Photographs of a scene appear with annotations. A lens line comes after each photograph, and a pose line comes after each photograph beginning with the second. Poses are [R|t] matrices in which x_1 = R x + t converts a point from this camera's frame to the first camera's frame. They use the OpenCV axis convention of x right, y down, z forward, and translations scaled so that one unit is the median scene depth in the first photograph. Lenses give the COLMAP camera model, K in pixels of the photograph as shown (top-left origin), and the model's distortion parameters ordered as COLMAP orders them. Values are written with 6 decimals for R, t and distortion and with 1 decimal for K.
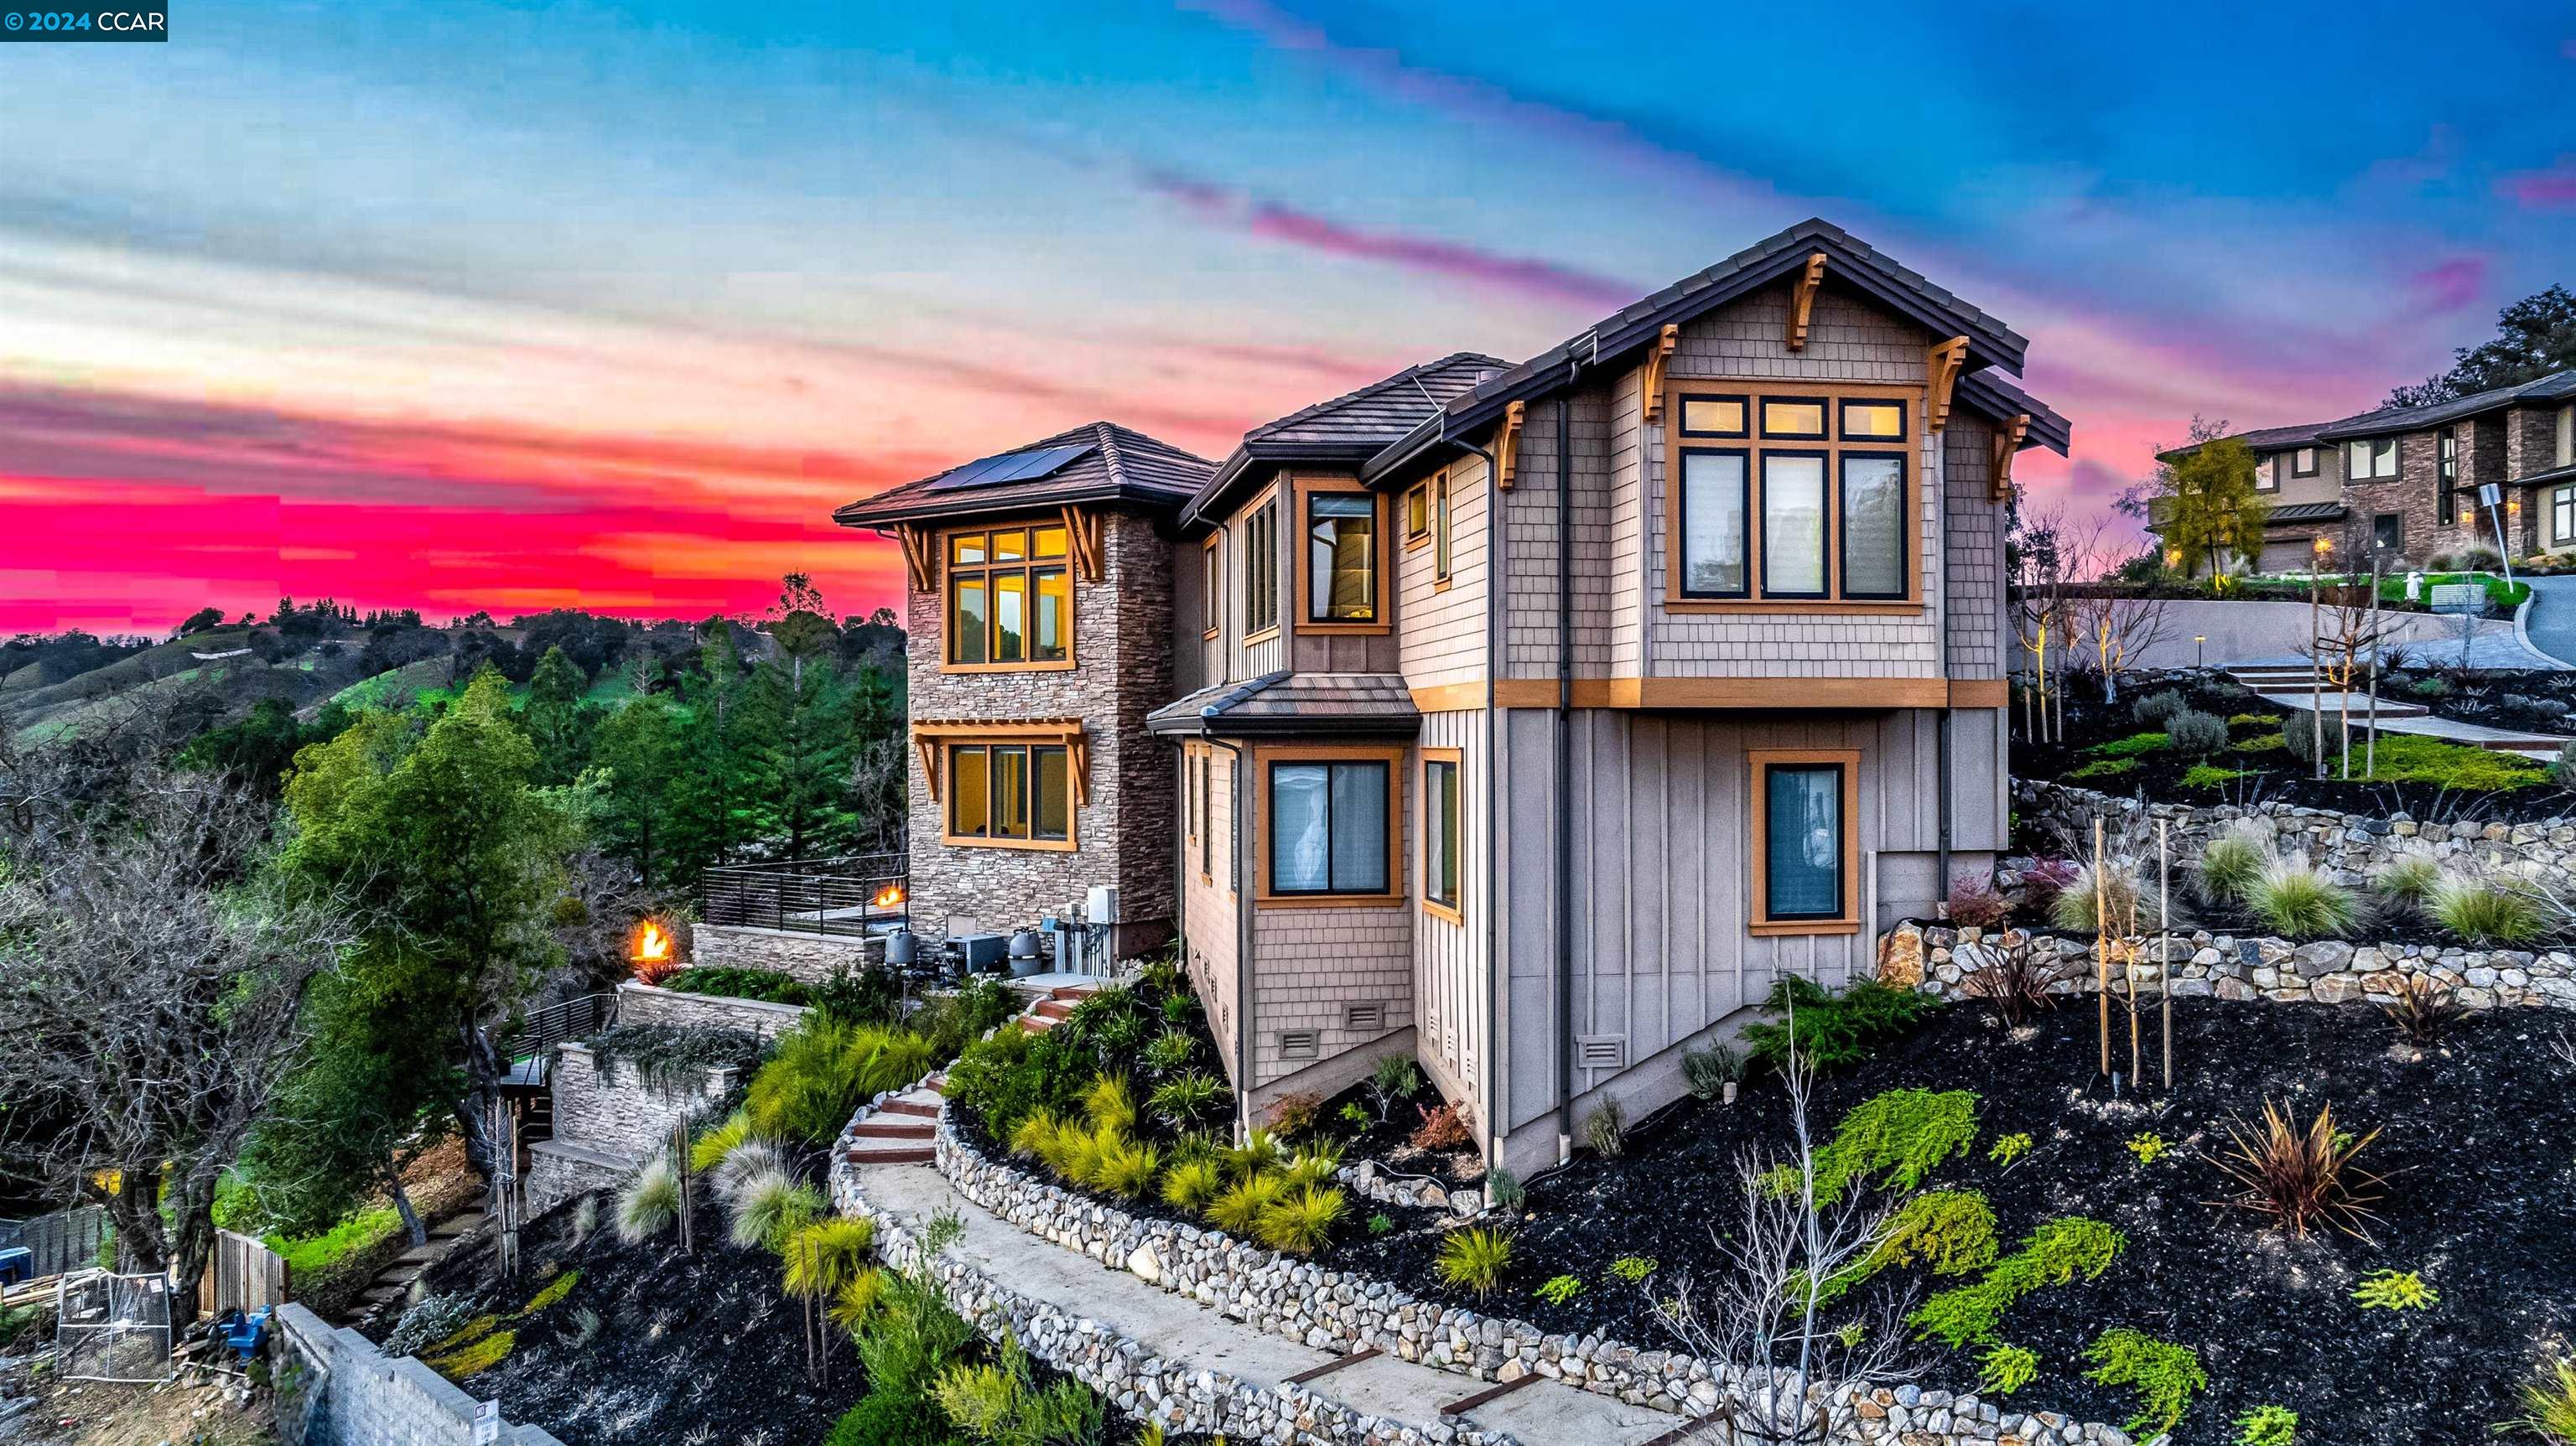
lens RADIAL K [[1811.1, 0, 1287.3], [0, 1811.1, 735.1], [0, 0, 1]] dist [-0.009363, 0.025227]
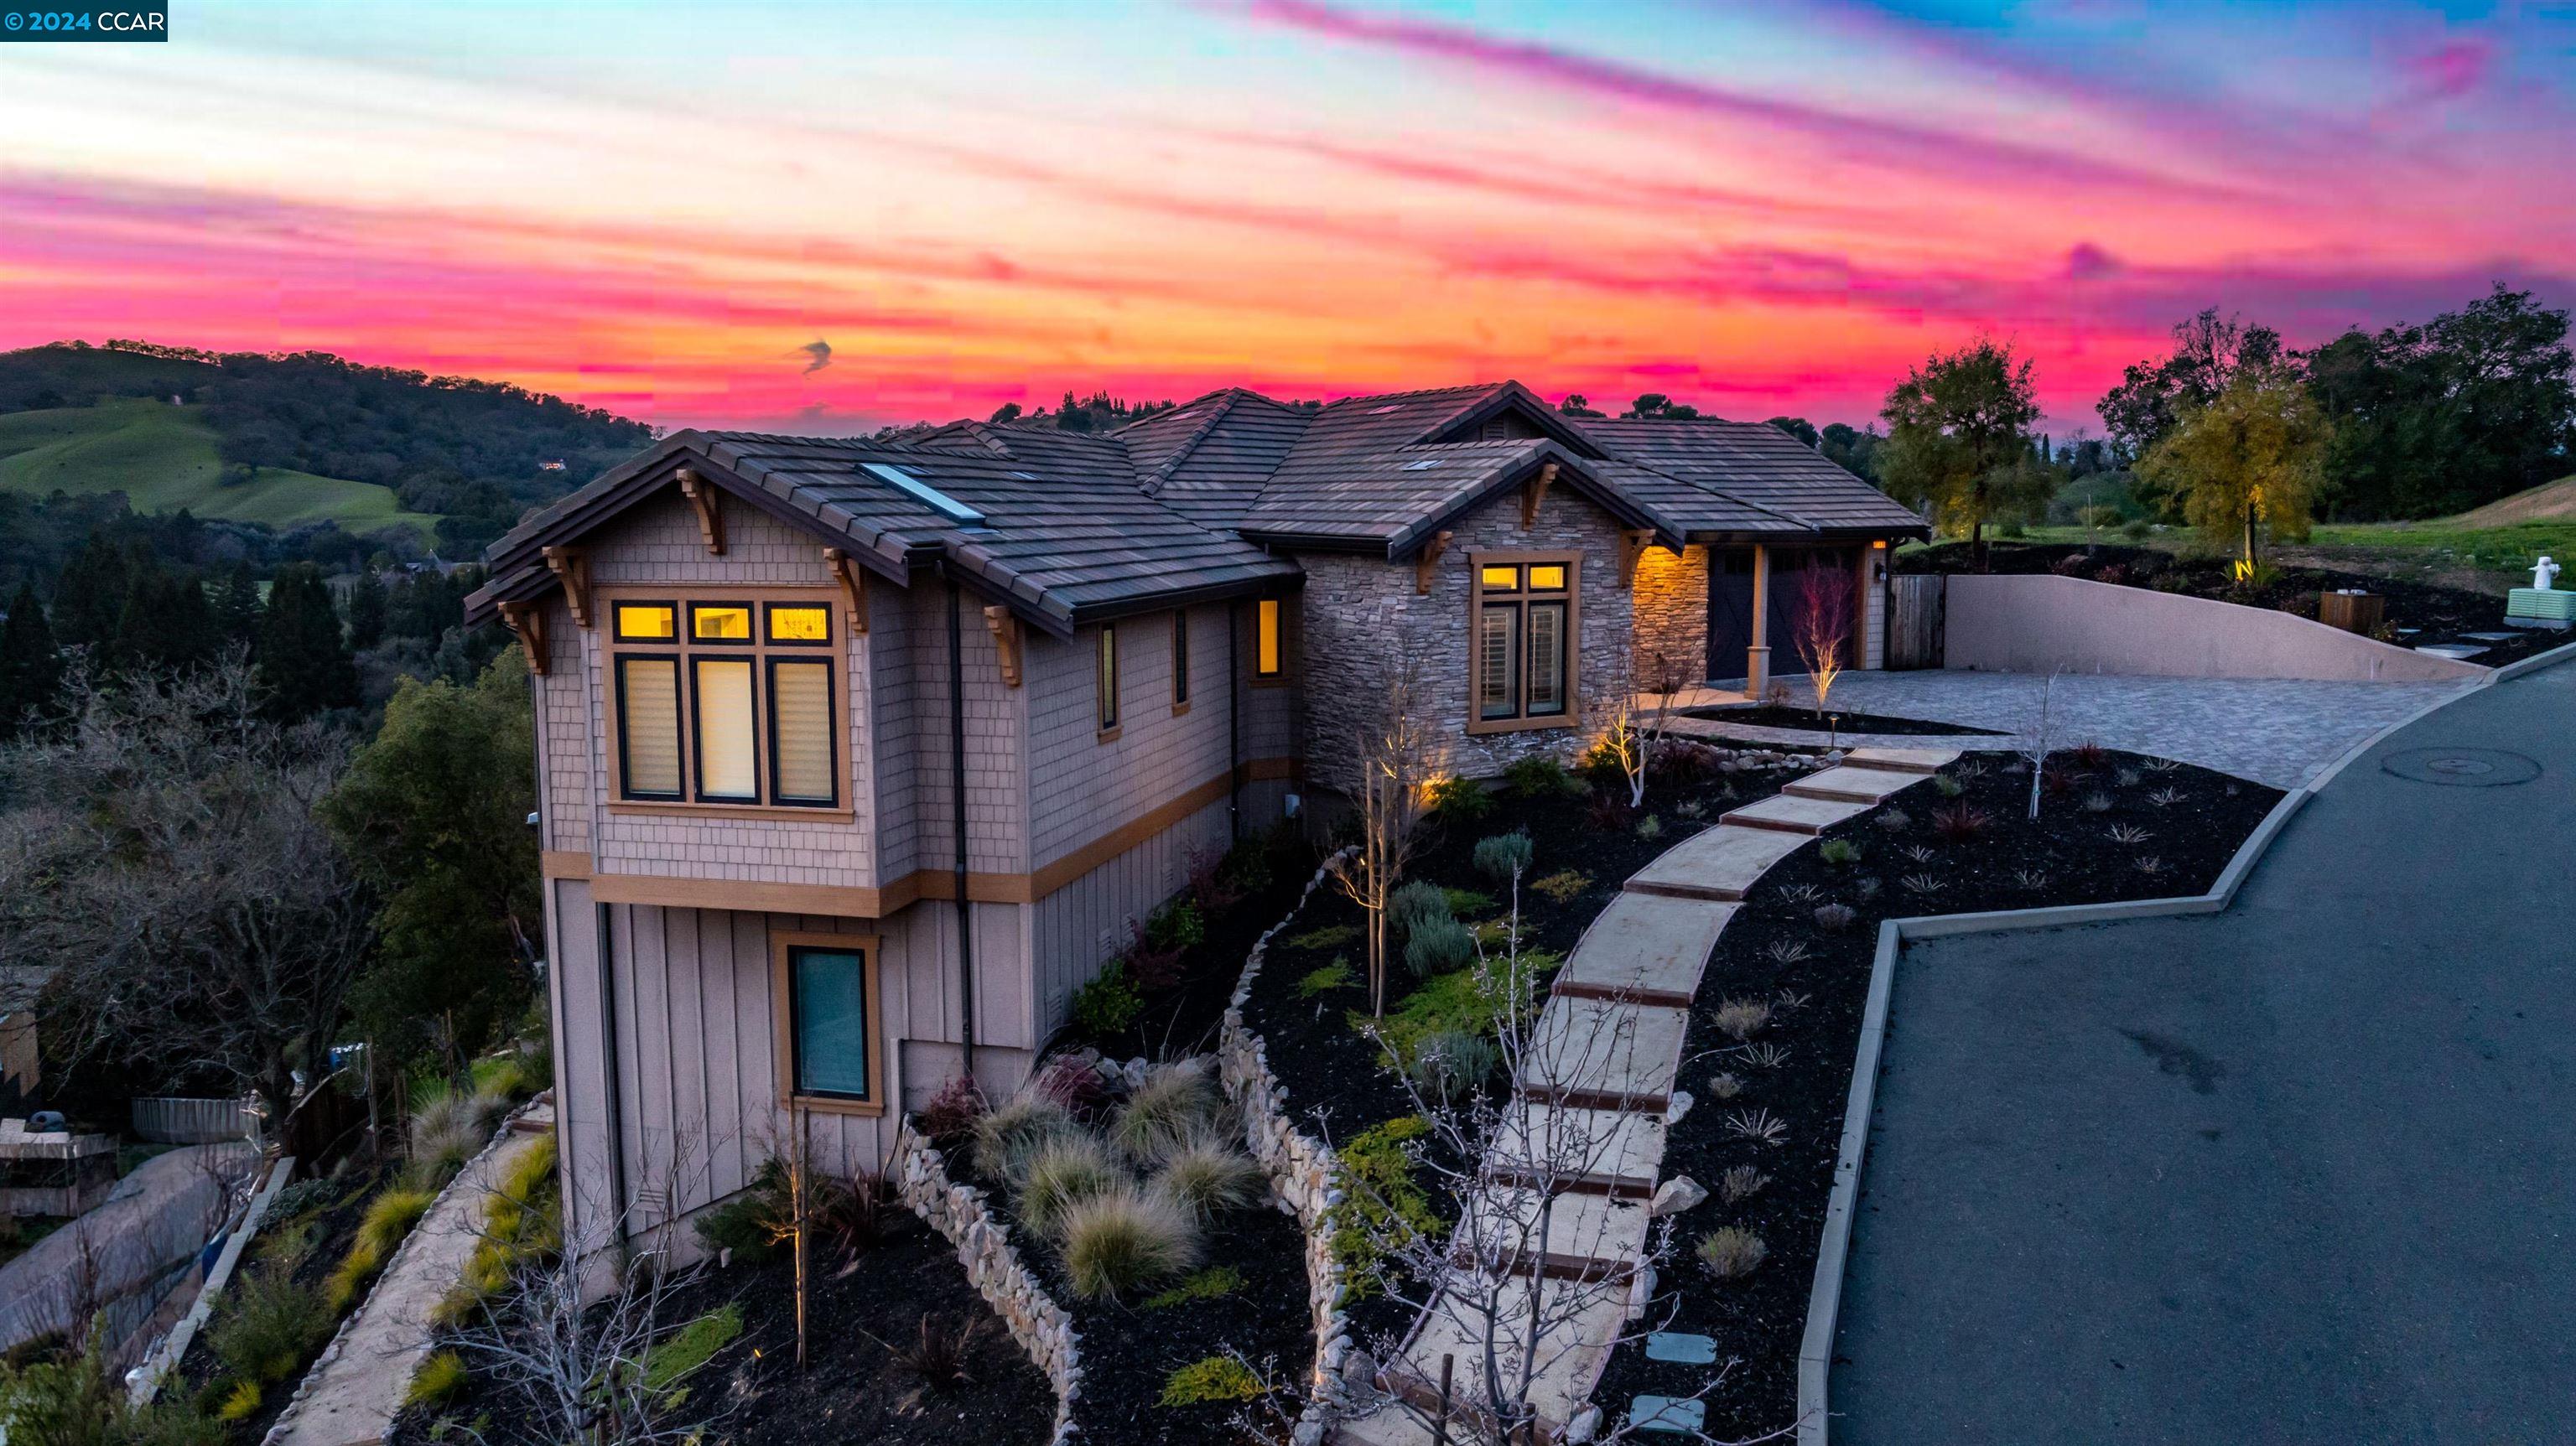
lens RADIAL K [[1811.1, 0, 1281.5], [0, 1811.1, 733.7], [0, 0, 1]] dist [-0.009363, 0.025227]
pose [[0.915677, 0.050691, -0.398705, 0.954682], [-0.000060, 0.992032, 0.125988, -0.238858], [0.401915, -0.115341, 0.908384, 0.216639]]
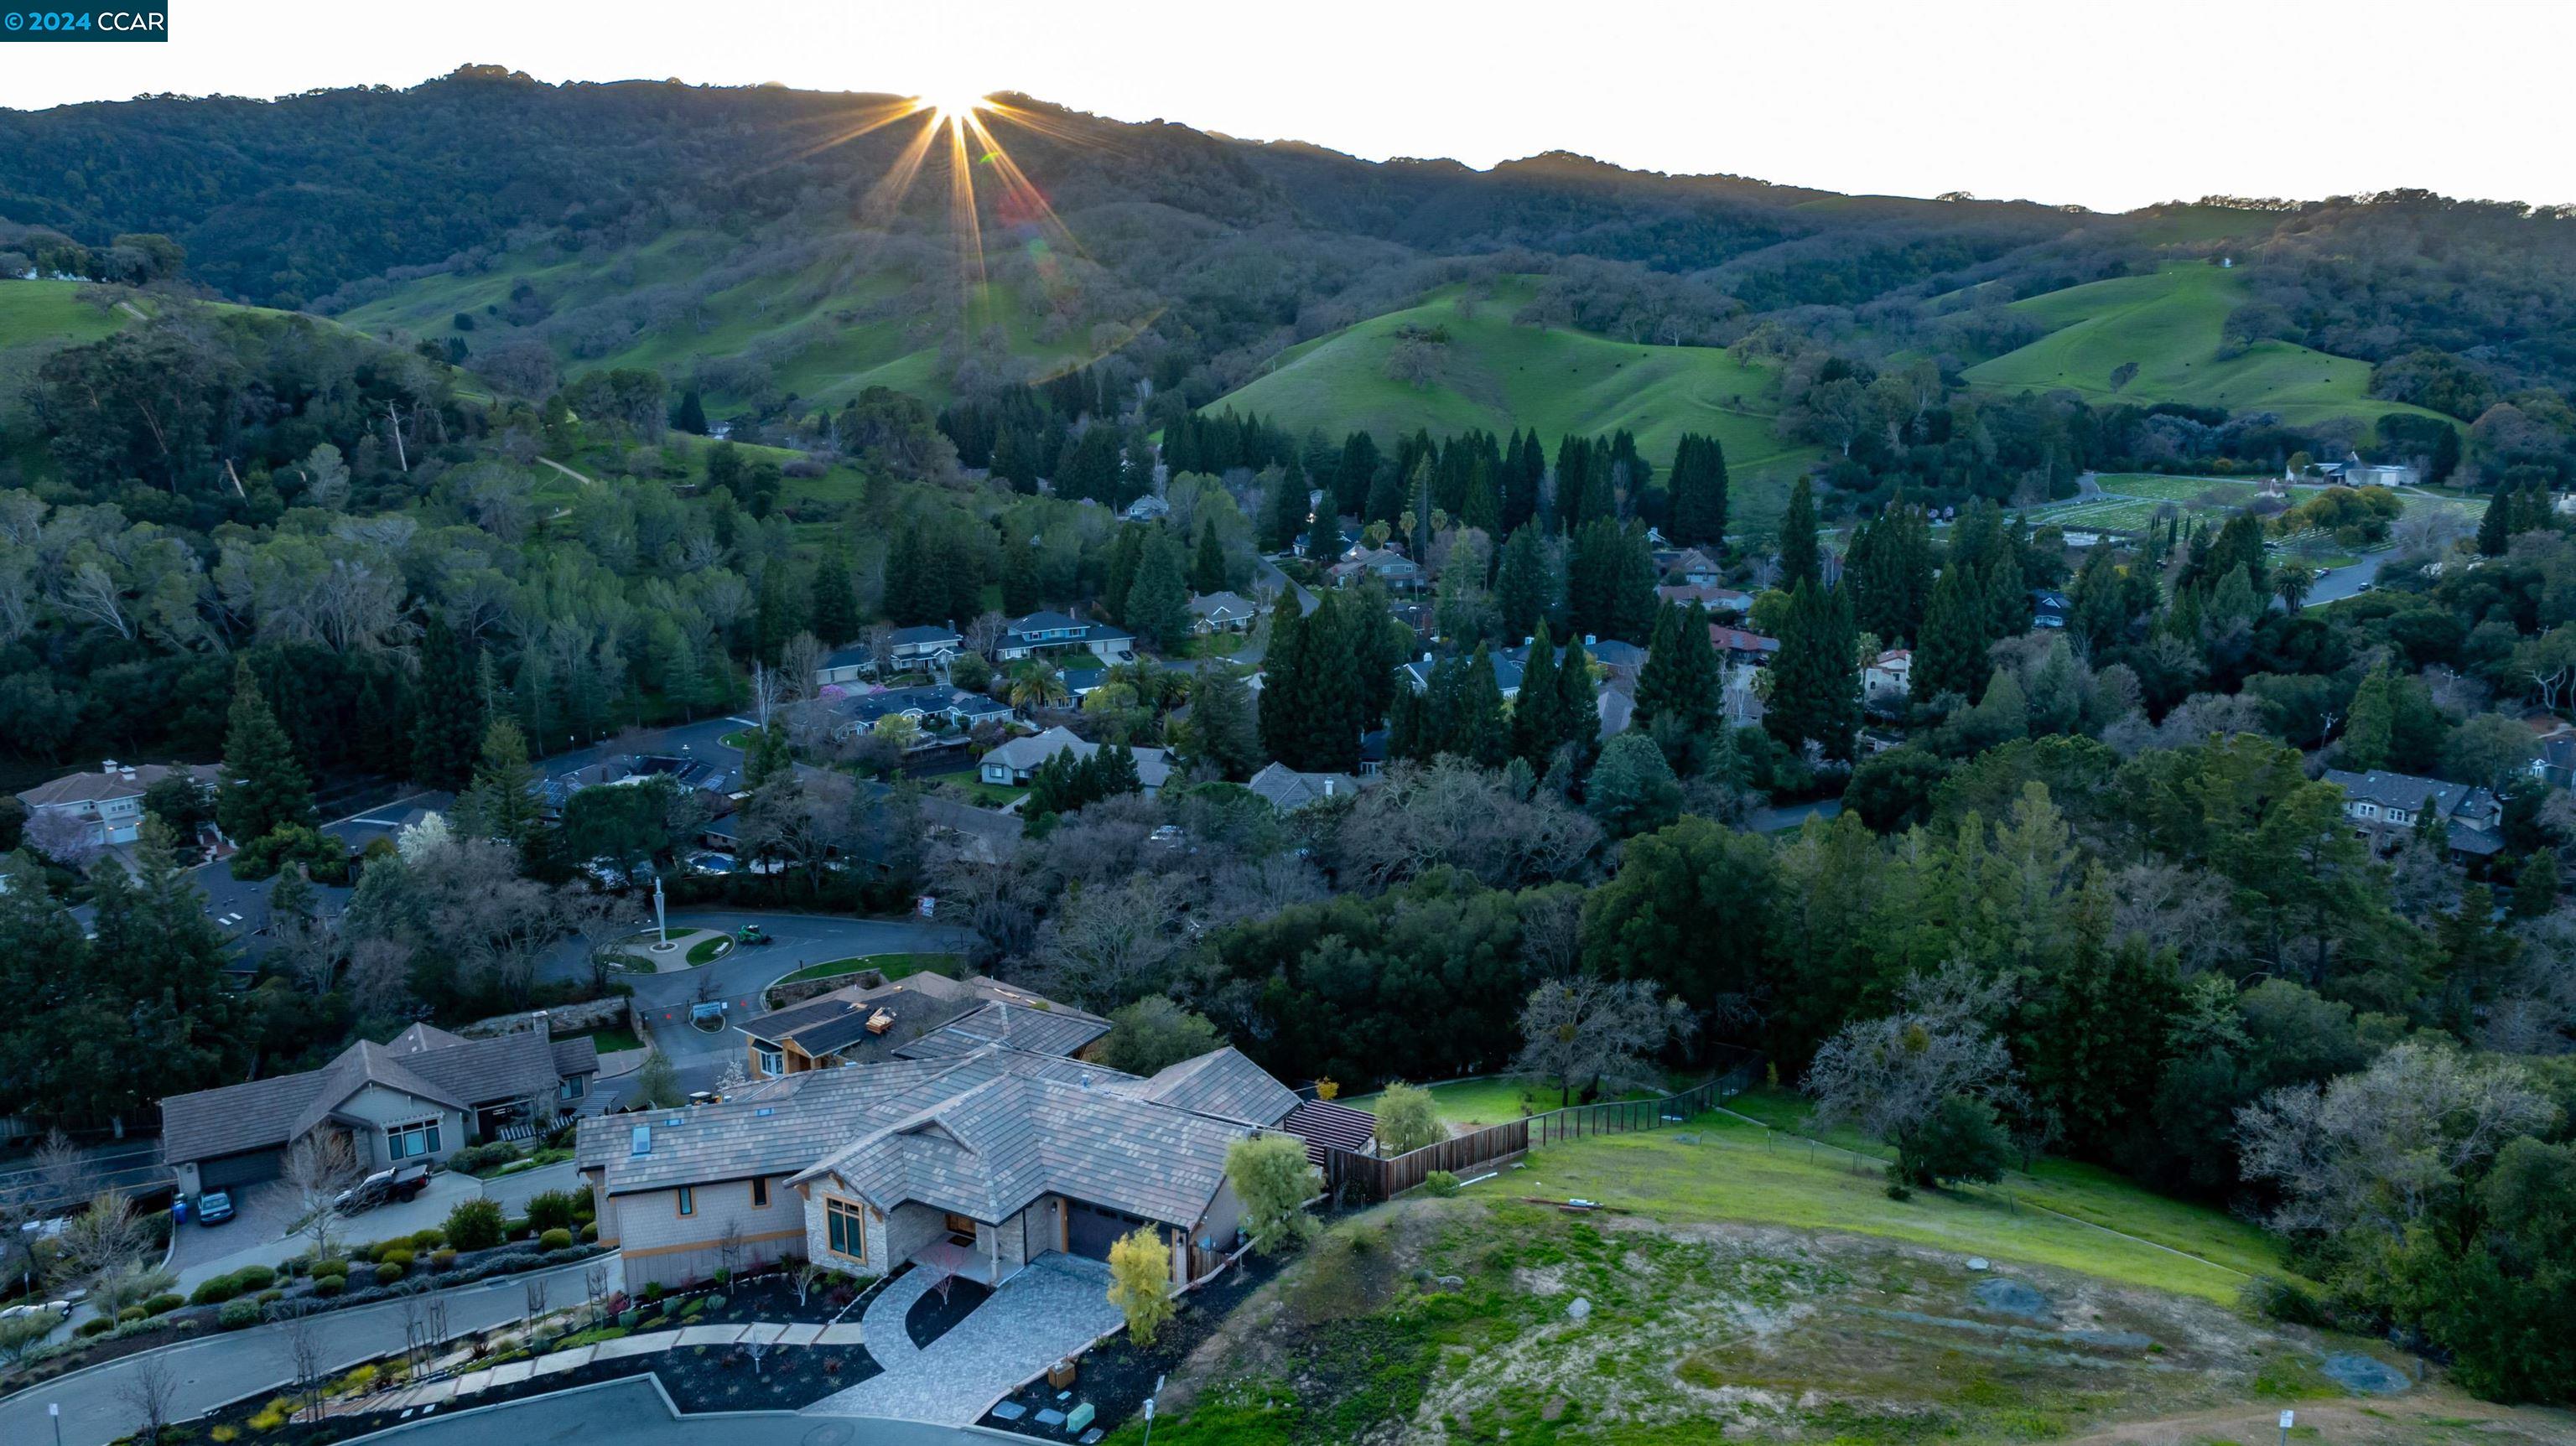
lens RADIAL K [[1811.1, 0, 1287.1], [0, 1811.1, 709.7], [0, 0, 1]] dist [-0.009363, 0.025227]
pose [[0.106868, 0.206844, -0.972520, 4.296206], [0.007043, 0.977939, 0.208771, -2.091636], [0.994248, -0.029161, 0.103054, 2.250598]]
